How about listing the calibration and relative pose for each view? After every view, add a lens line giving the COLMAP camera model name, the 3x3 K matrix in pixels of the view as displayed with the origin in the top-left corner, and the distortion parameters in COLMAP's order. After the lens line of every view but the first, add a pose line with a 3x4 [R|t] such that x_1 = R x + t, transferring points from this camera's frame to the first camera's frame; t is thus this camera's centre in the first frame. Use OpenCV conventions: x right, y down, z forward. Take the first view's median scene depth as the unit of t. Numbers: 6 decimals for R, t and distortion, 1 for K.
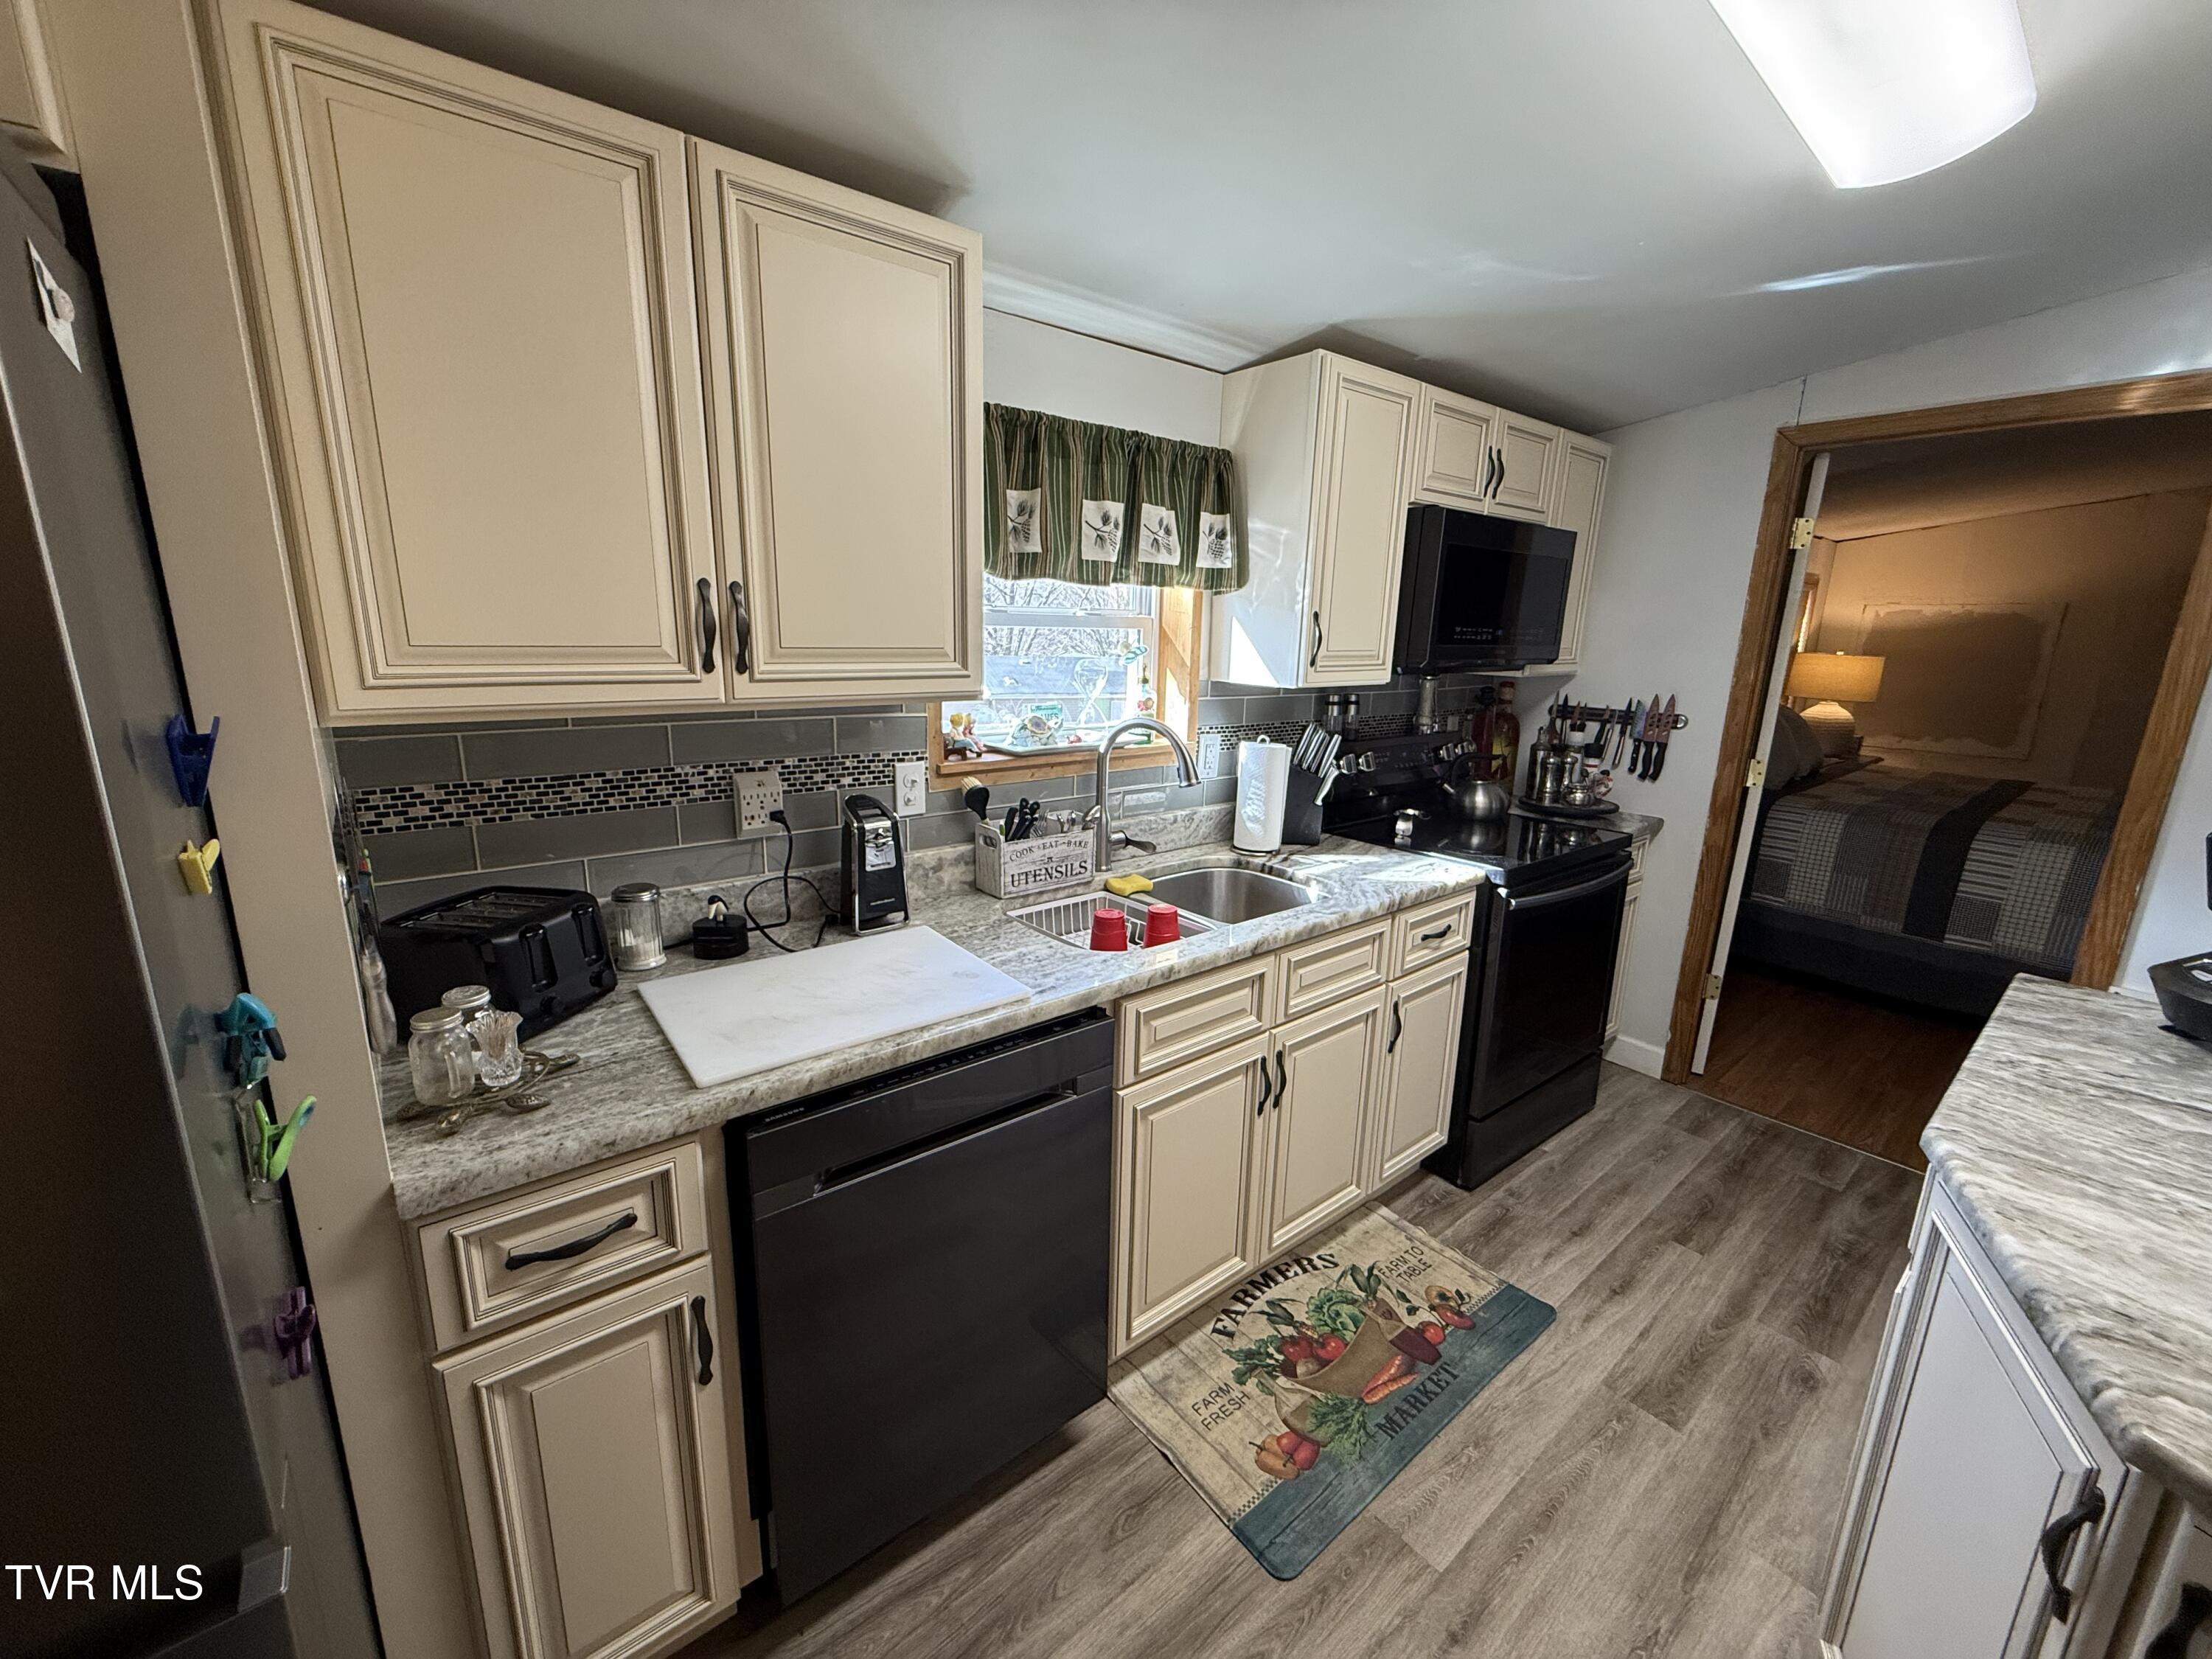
lens RADIAL K [[883.3, 0, 1098.7], [0, 883.3, 826.8], [0, 0, 1]] dist [-0.000230, 0.000310]
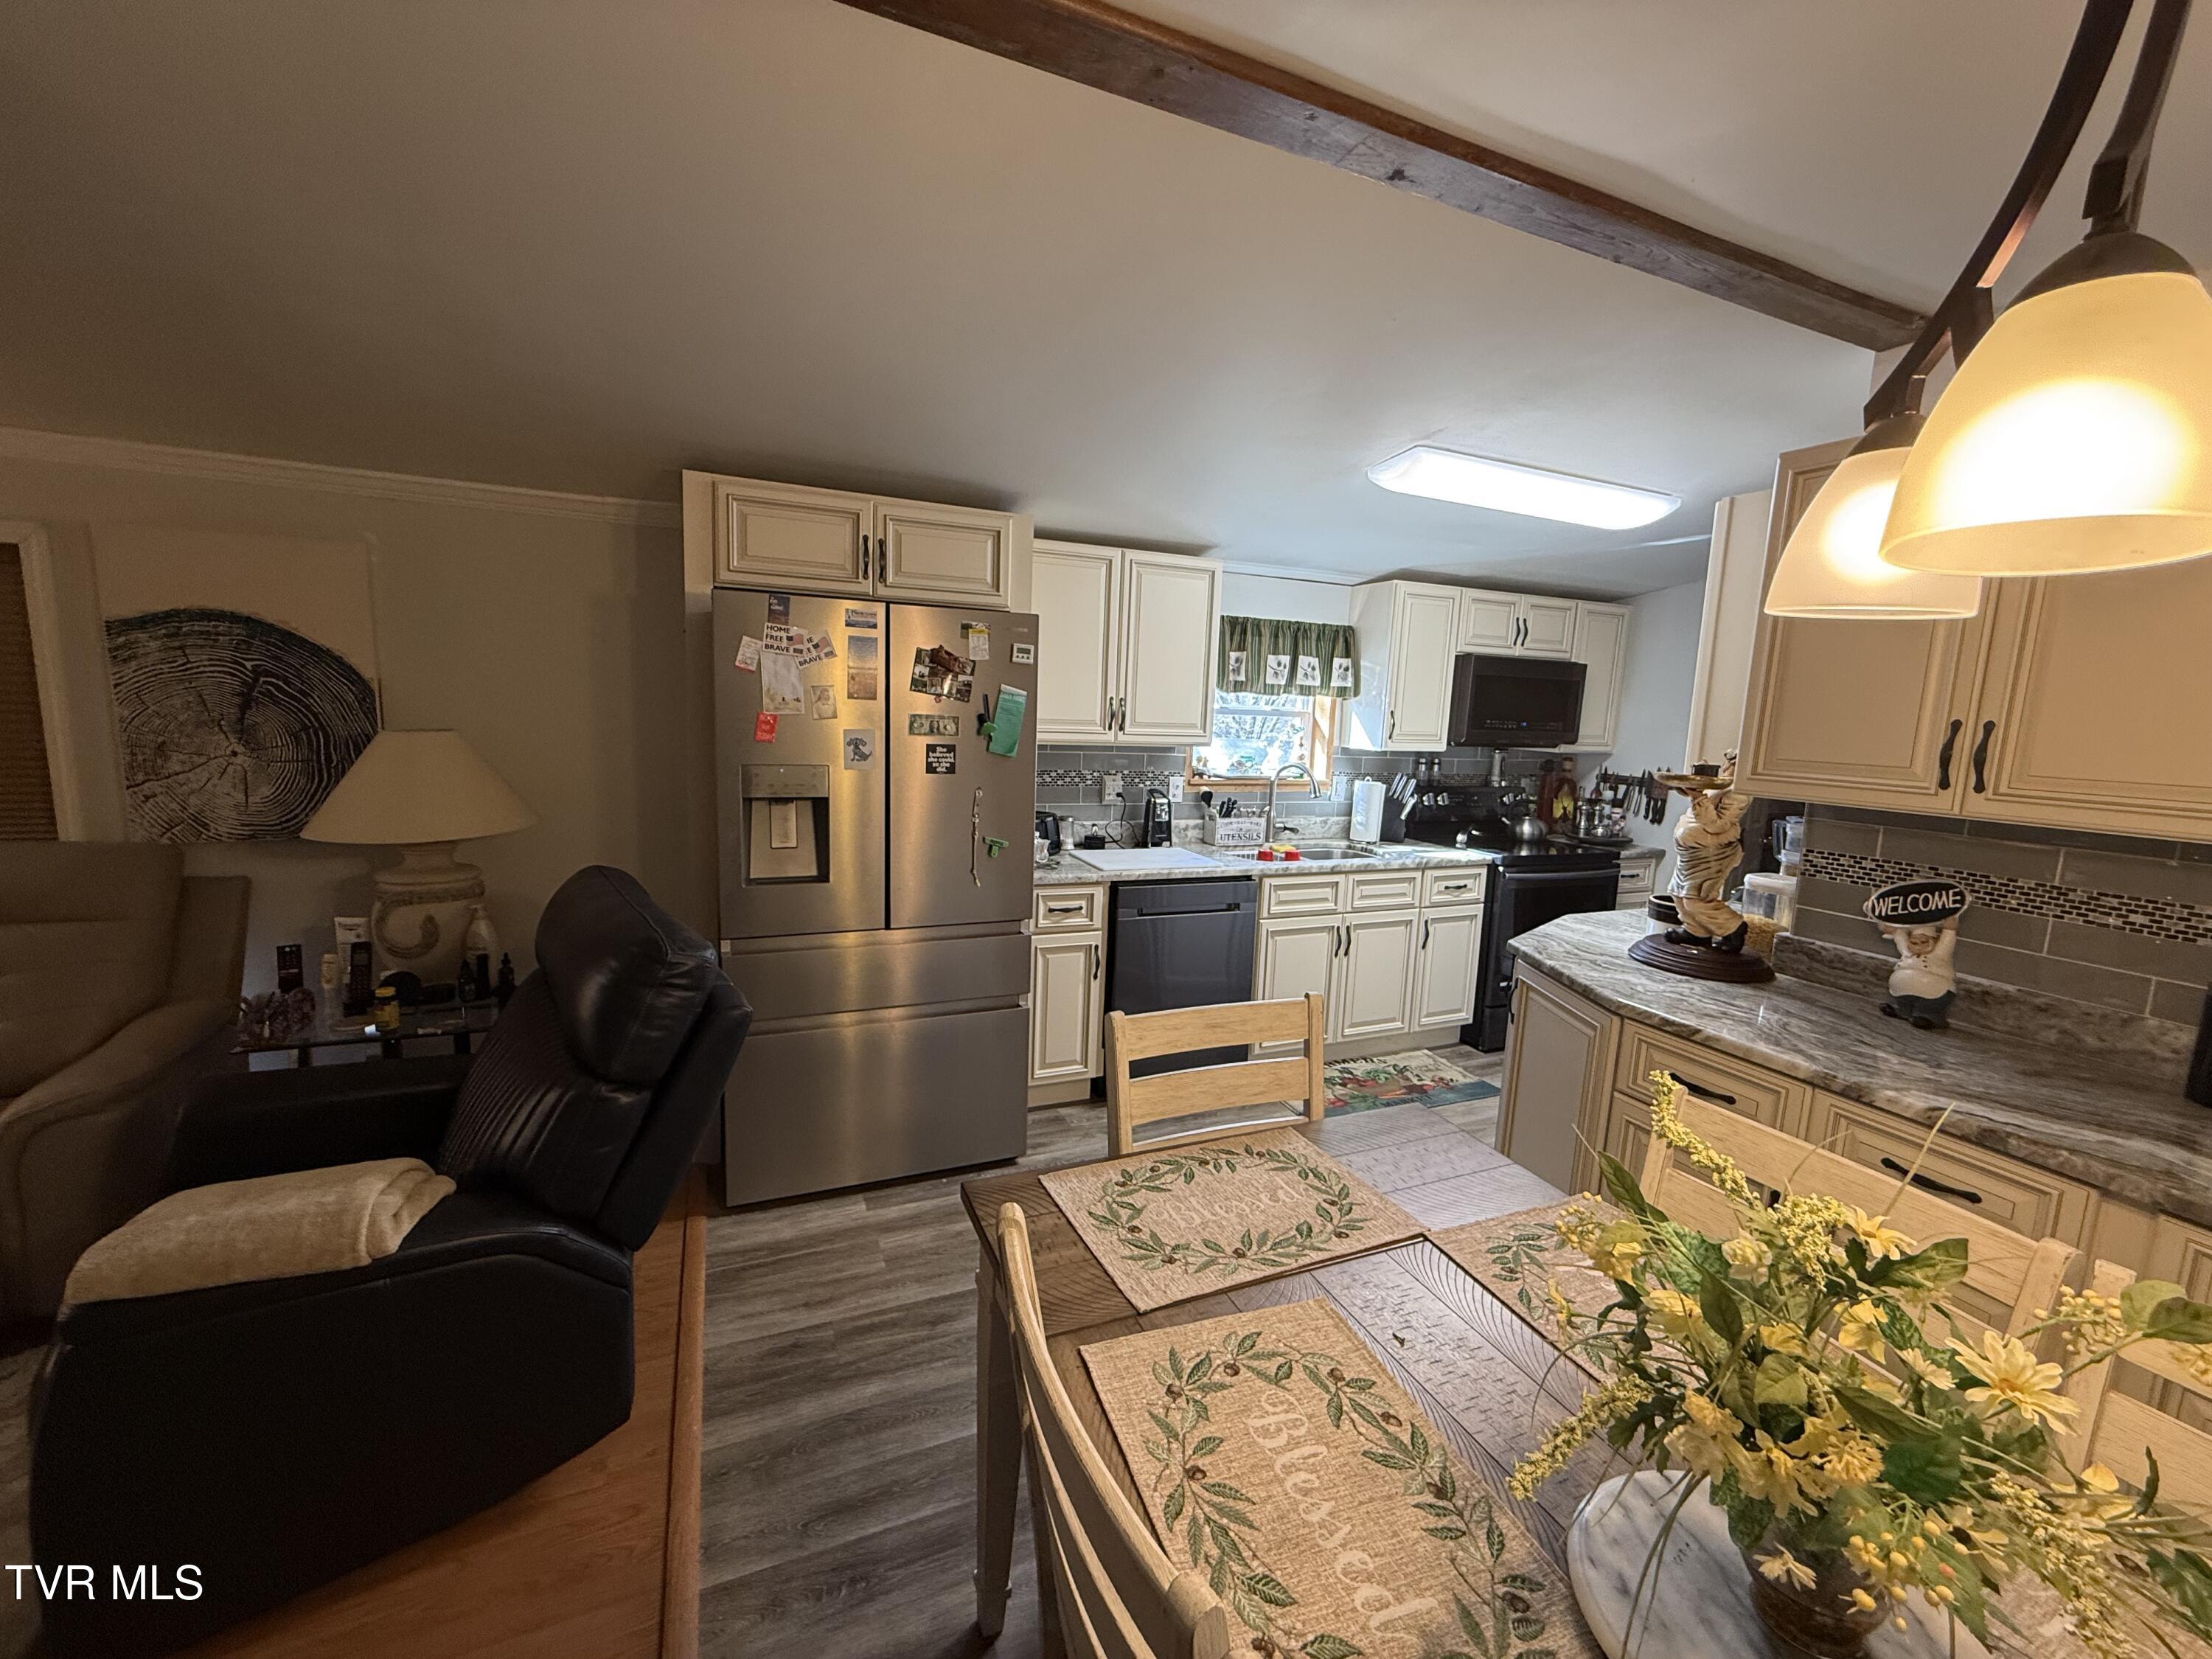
lens RADIAL K [[883.3, 0, 1098.7], [0, 883.3, 826.8], [0, 0, 1]] dist [-0.000230, 0.000310]
pose [[0.962863, 0.052599, -0.264819, 0.159043], [-0.076891, 0.993644, -0.082211, 0.212679], [0.258811, 0.099520, 0.960787, -0.978490]]
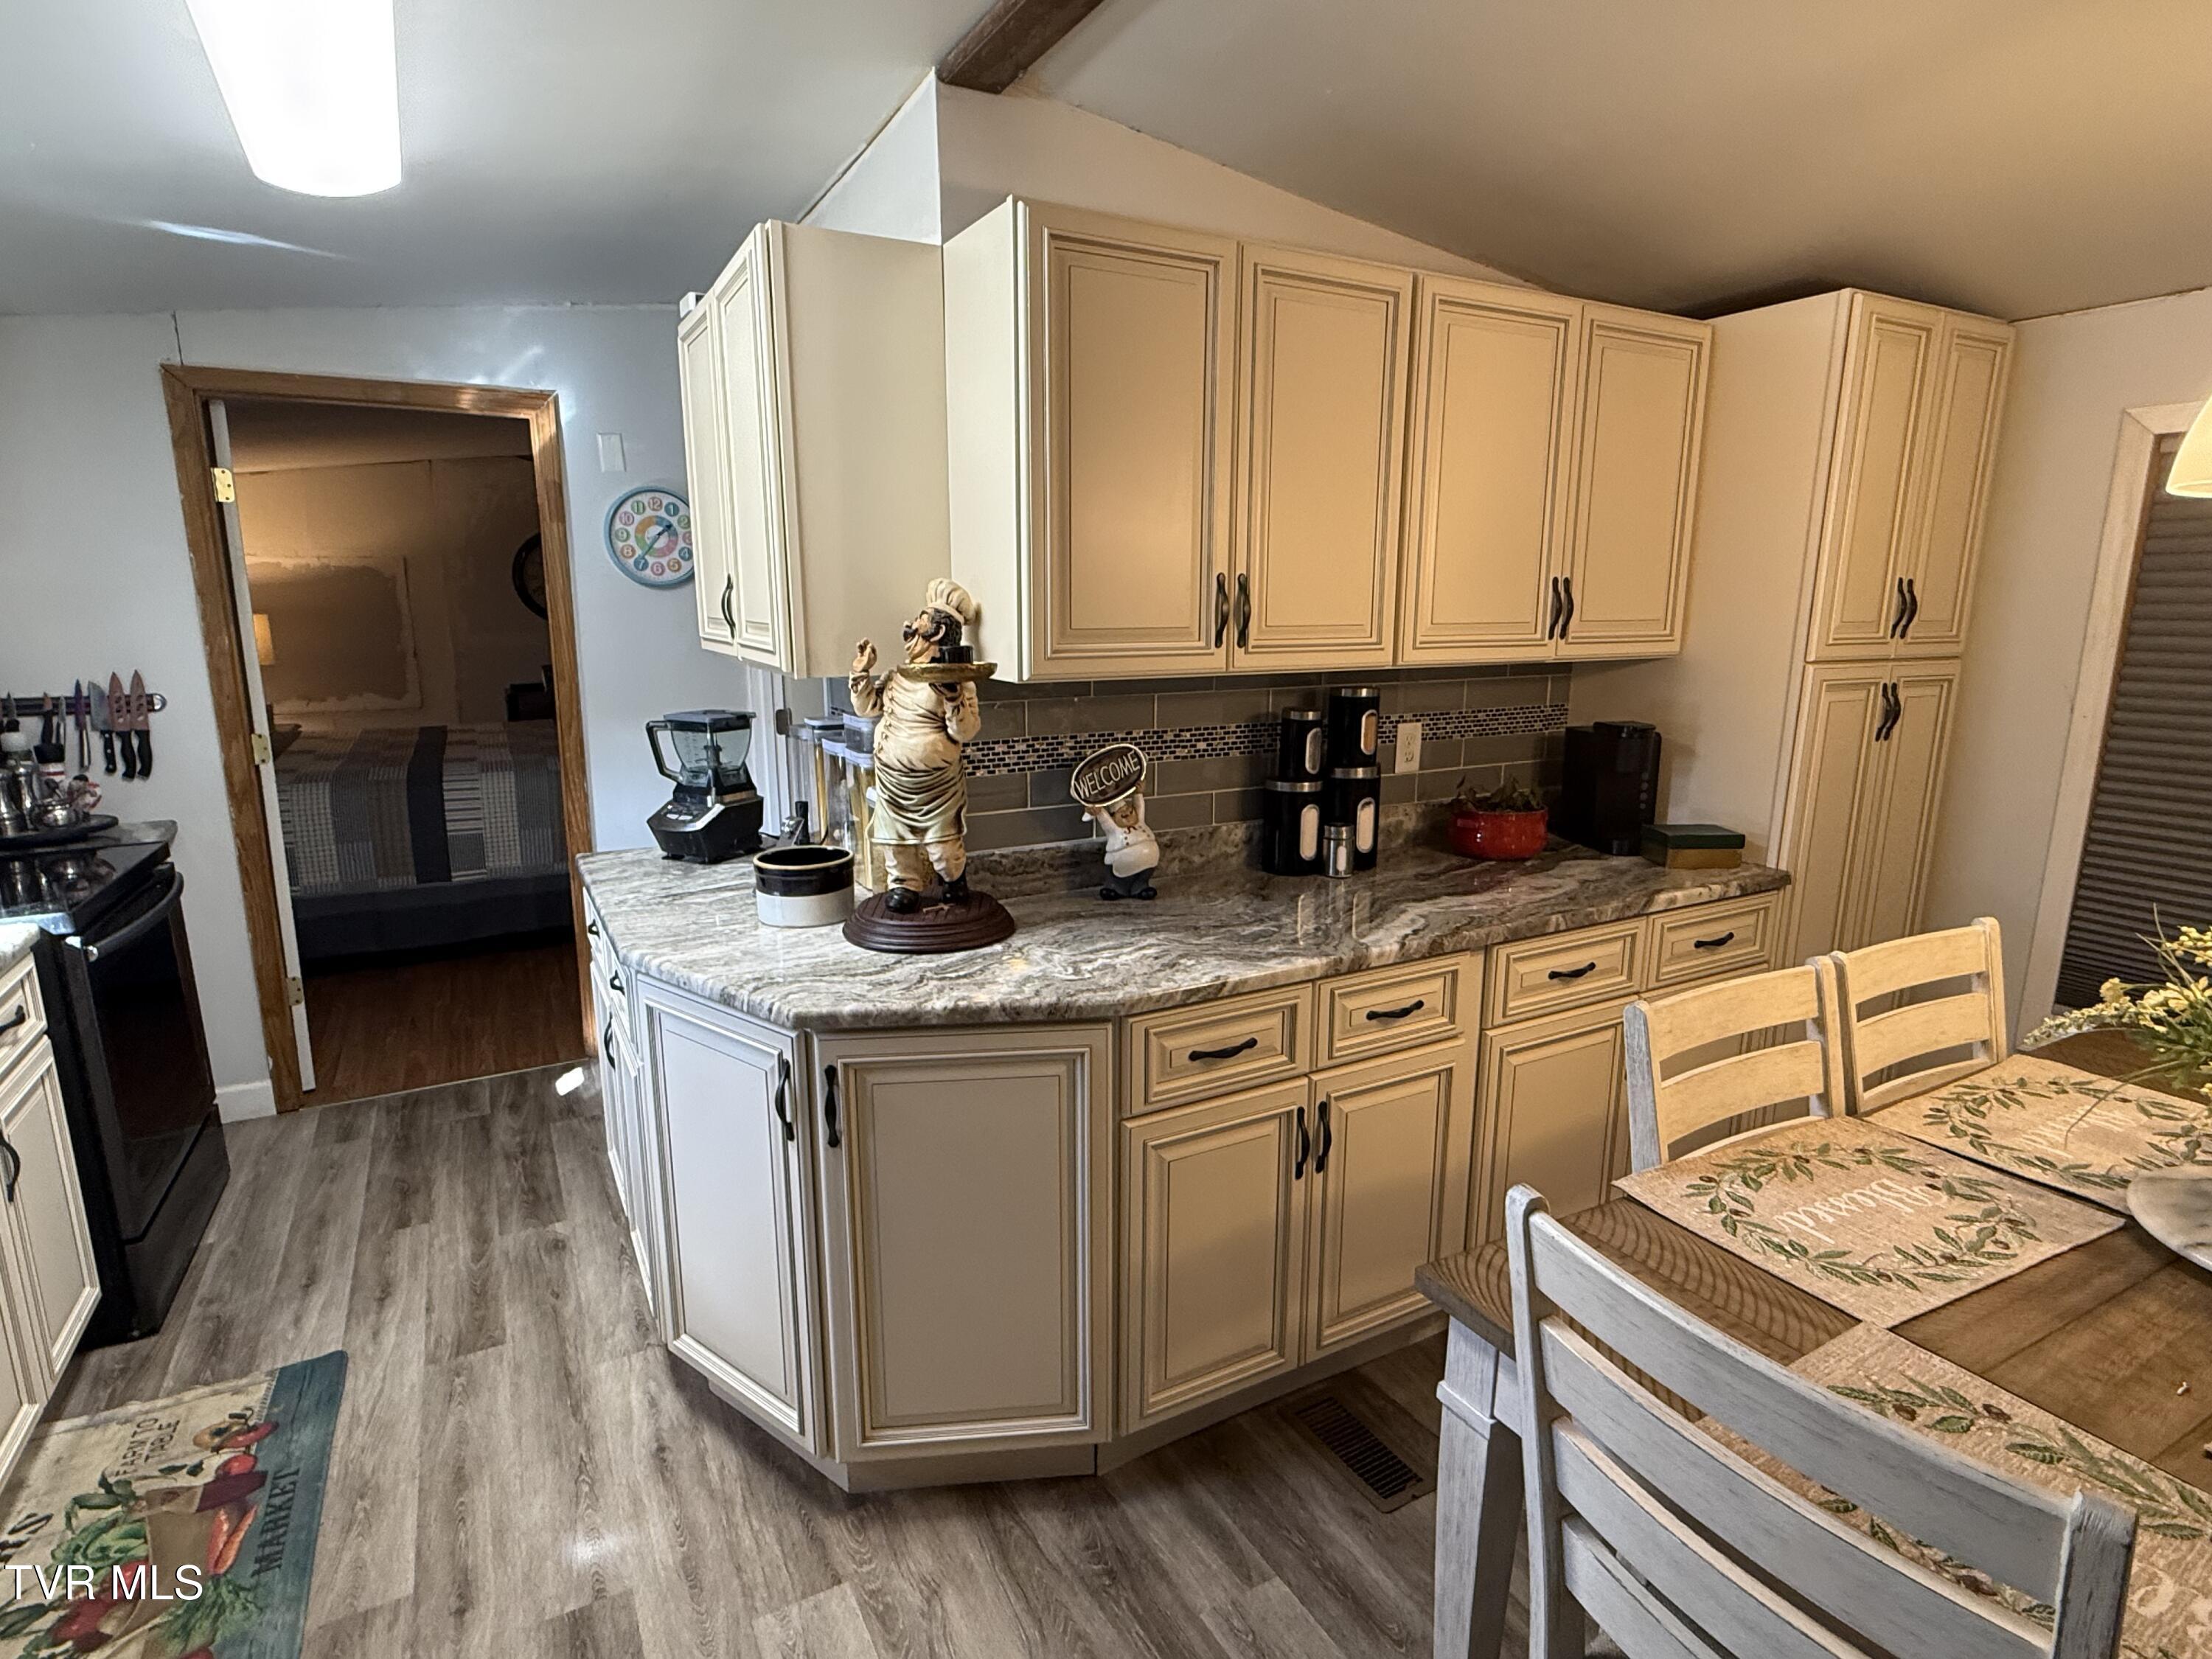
lens RADIAL K [[1140.6, 0, 1098.7], [0, 1140.6, 832.2], [0, 0, 1]] dist [0.001154, -0.000680]
pose [[0.179484, -0.220698, 0.958685, -0.330098], [0.222177, 0.958426, 0.179043, 0.003586], [-0.958344, 0.180863, 0.221056, -0.086849]]
